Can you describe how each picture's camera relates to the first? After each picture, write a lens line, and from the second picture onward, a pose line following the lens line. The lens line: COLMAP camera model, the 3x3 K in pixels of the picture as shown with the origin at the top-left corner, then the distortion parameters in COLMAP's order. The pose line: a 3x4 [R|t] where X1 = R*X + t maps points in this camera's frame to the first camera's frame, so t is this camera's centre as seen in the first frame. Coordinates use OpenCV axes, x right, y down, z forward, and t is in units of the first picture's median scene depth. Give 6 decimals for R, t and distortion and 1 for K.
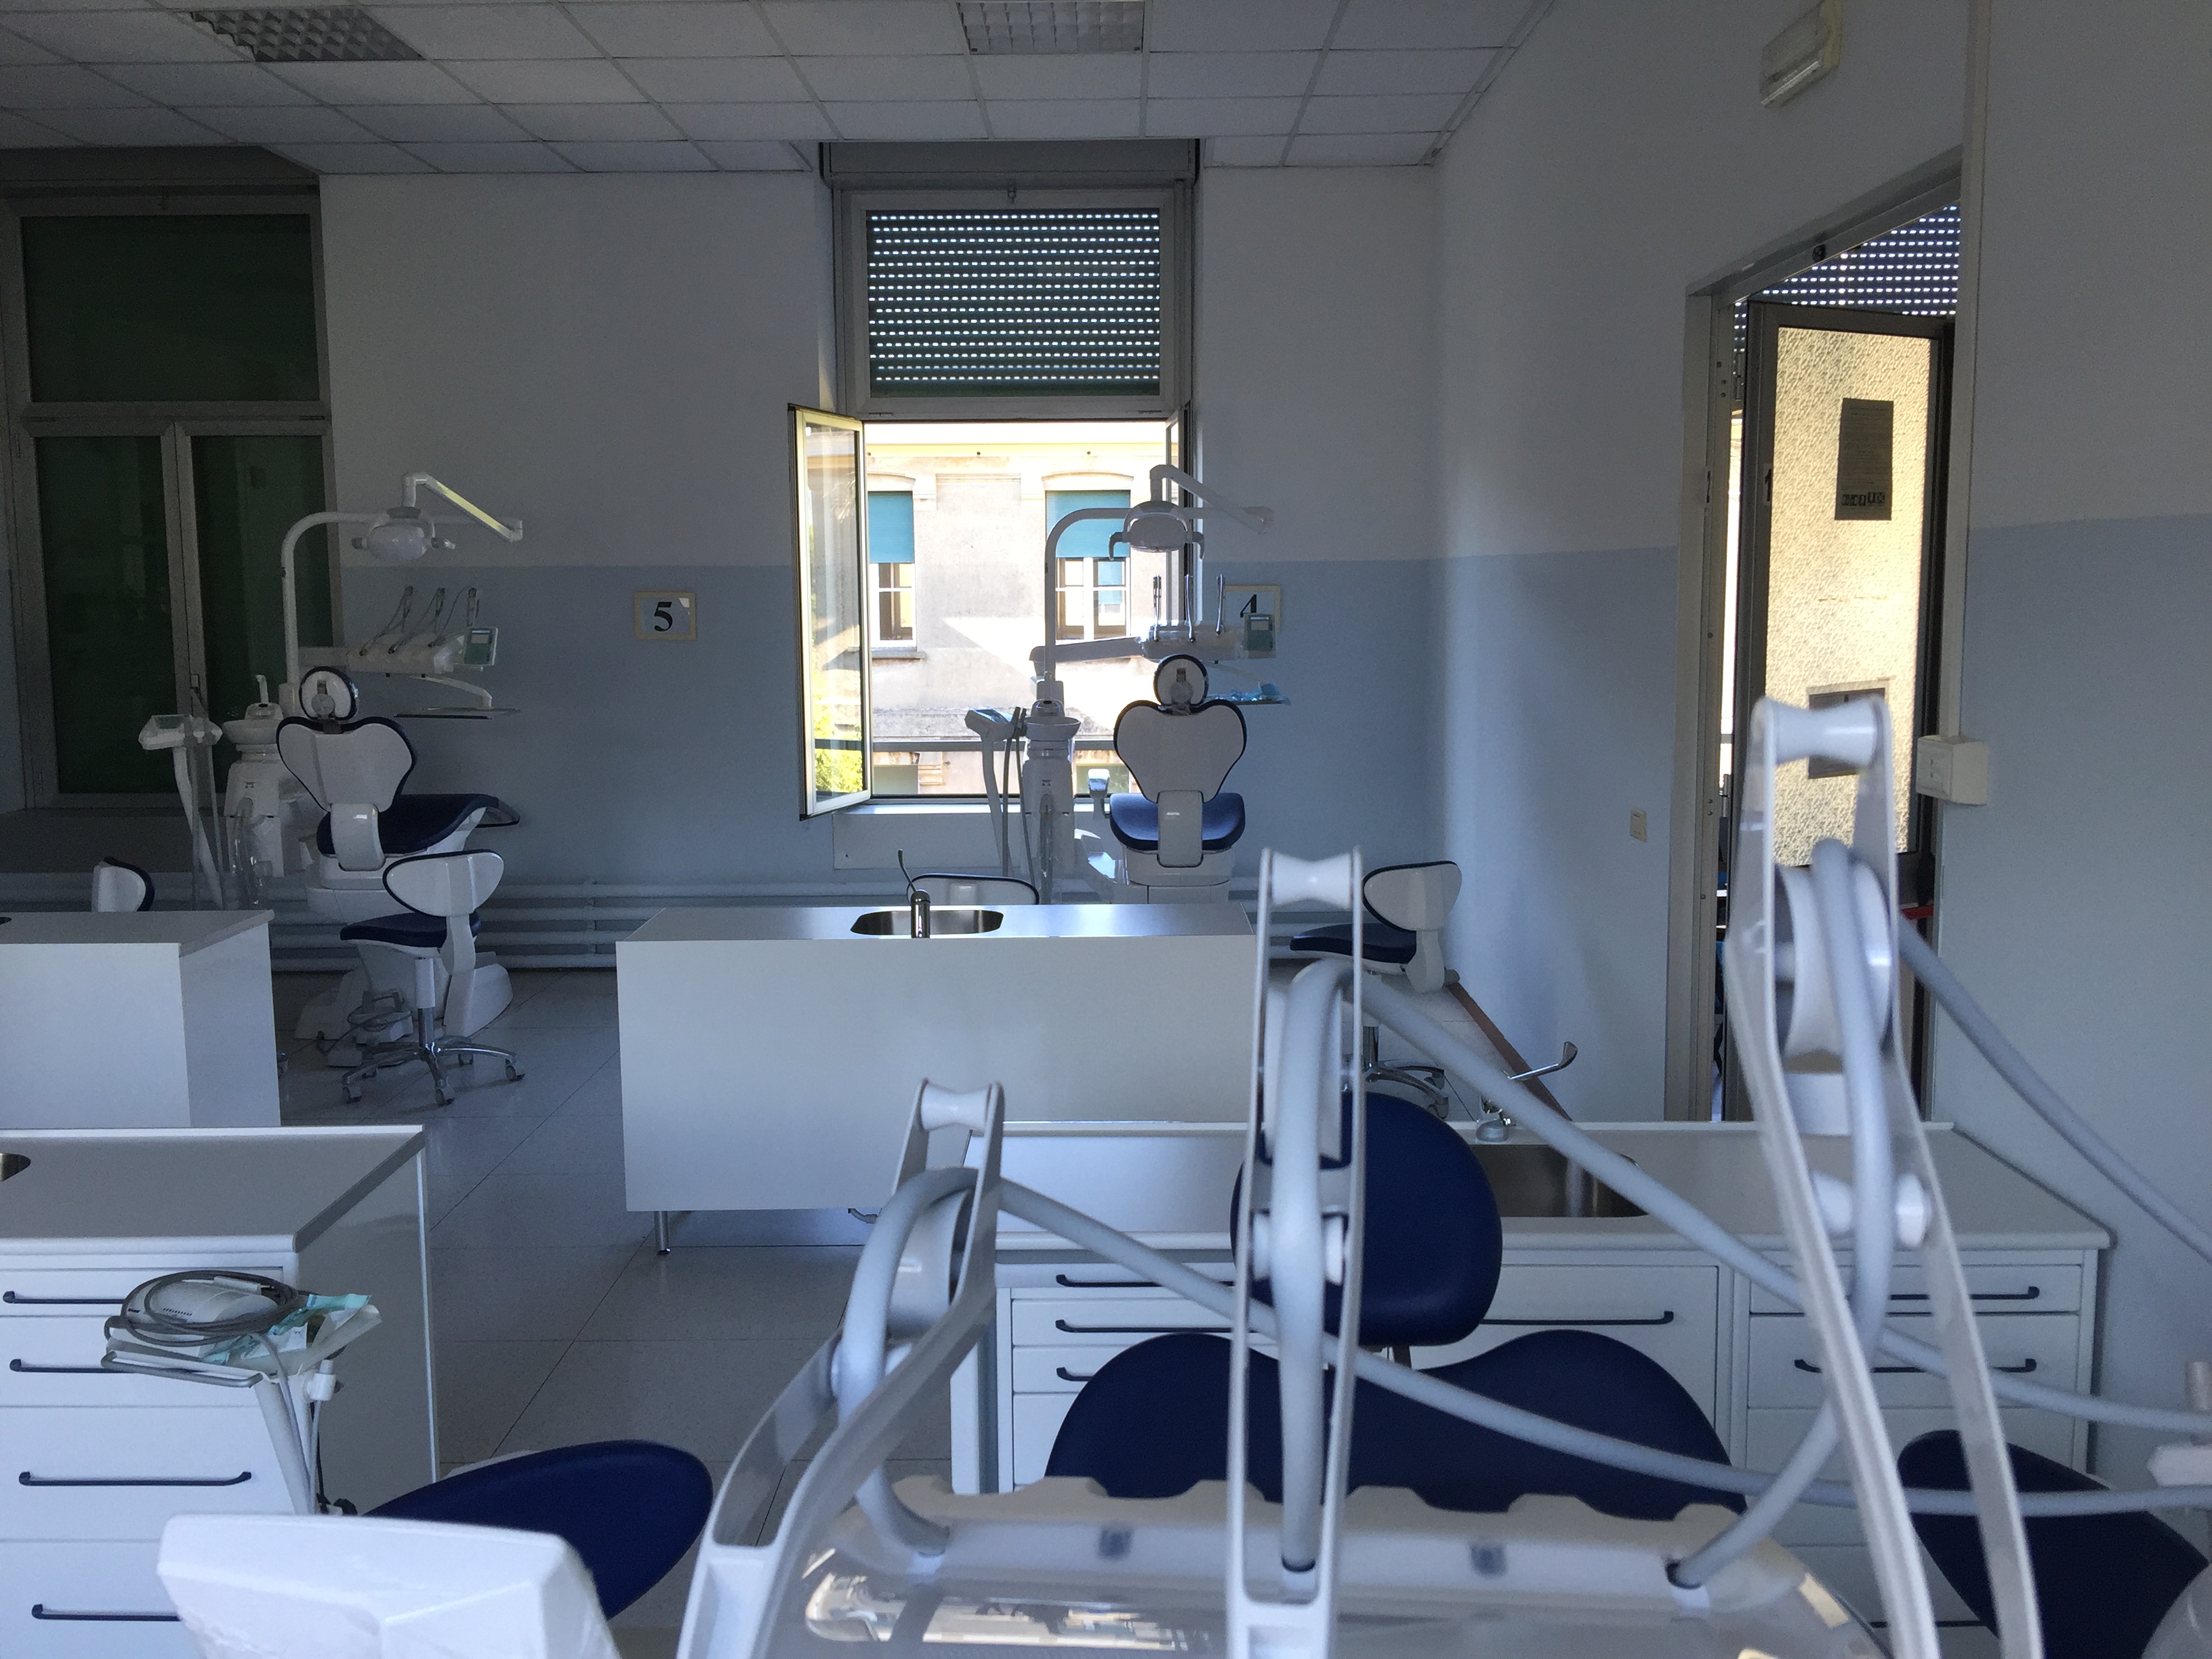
lens RADIAL K [[1860.0, 0, 1104.1], [0, 1860.0, 786.9], [0, 0, 1]] dist [0.089424, -0.155340]
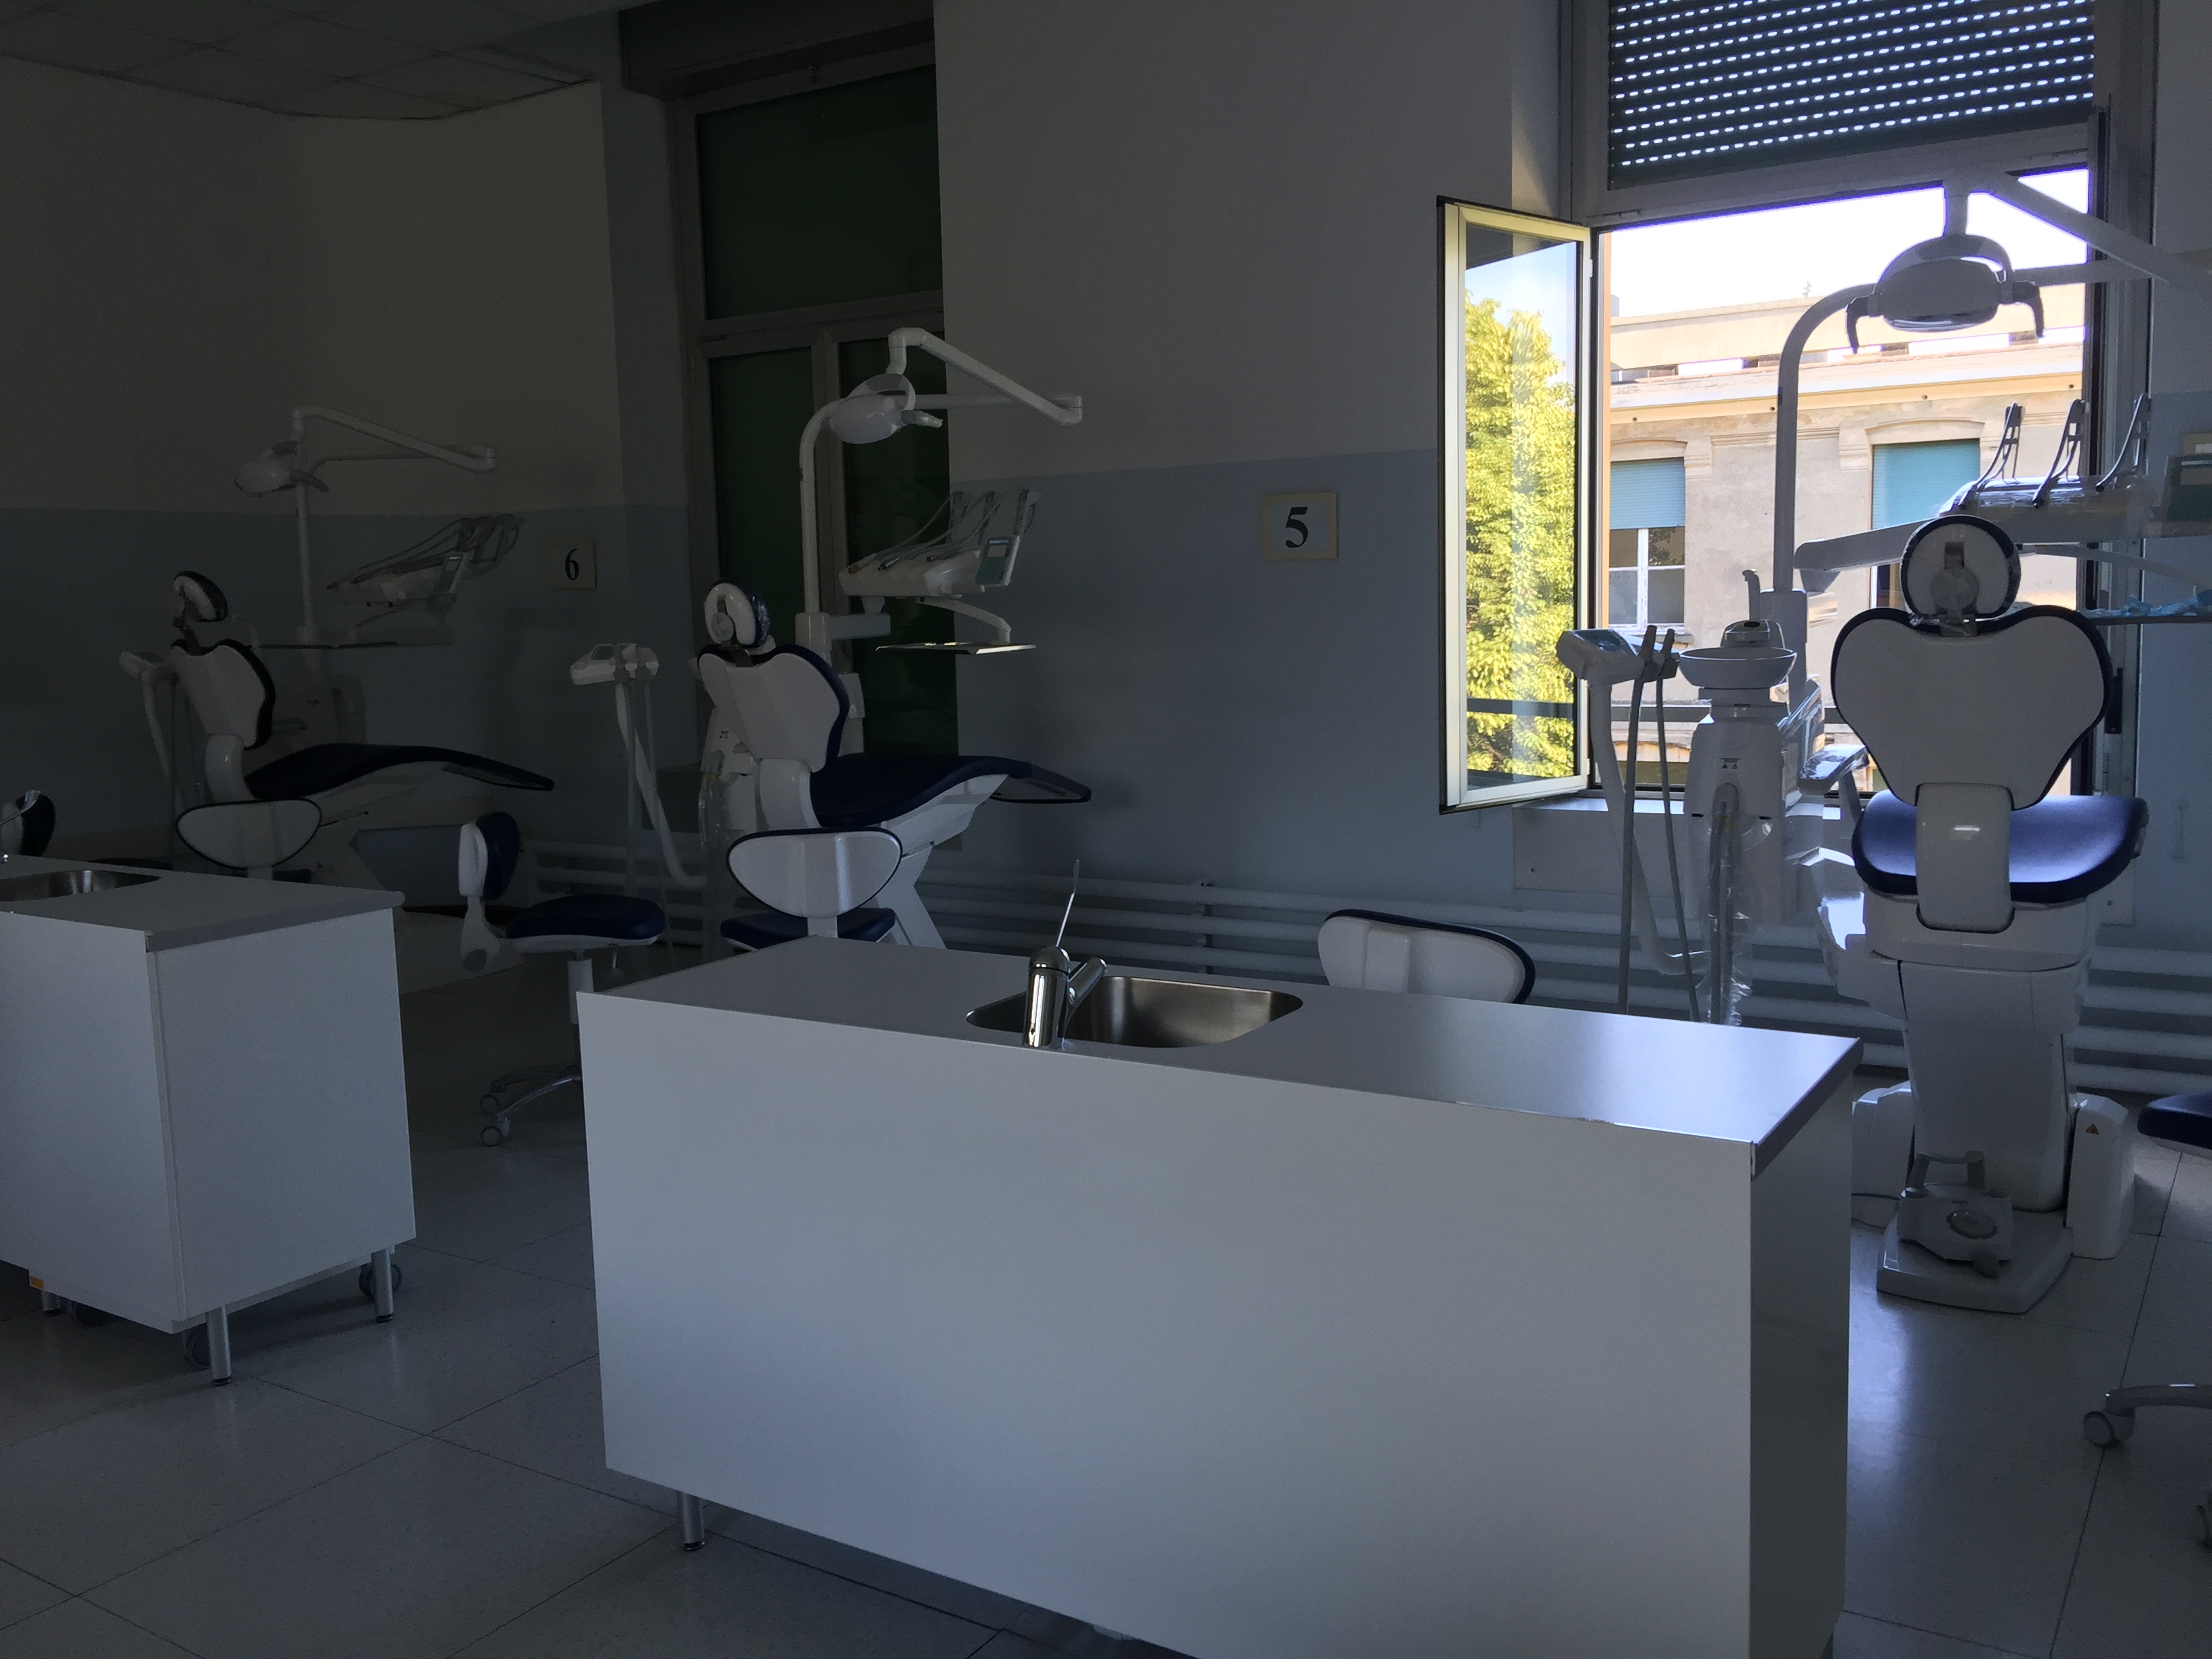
lens RADIAL K [[1860.0, 0, 1104.1], [0, 1860.0, 786.9], [0, 0, 1]] dist [0.089424, -0.155340]
pose [[0.841674, 0.039692, -0.538525, 0.105963], [-0.039780, 0.999143, 0.011469, 0.005304], [0.538518, 0.011770, 0.842532, 0.376181]]
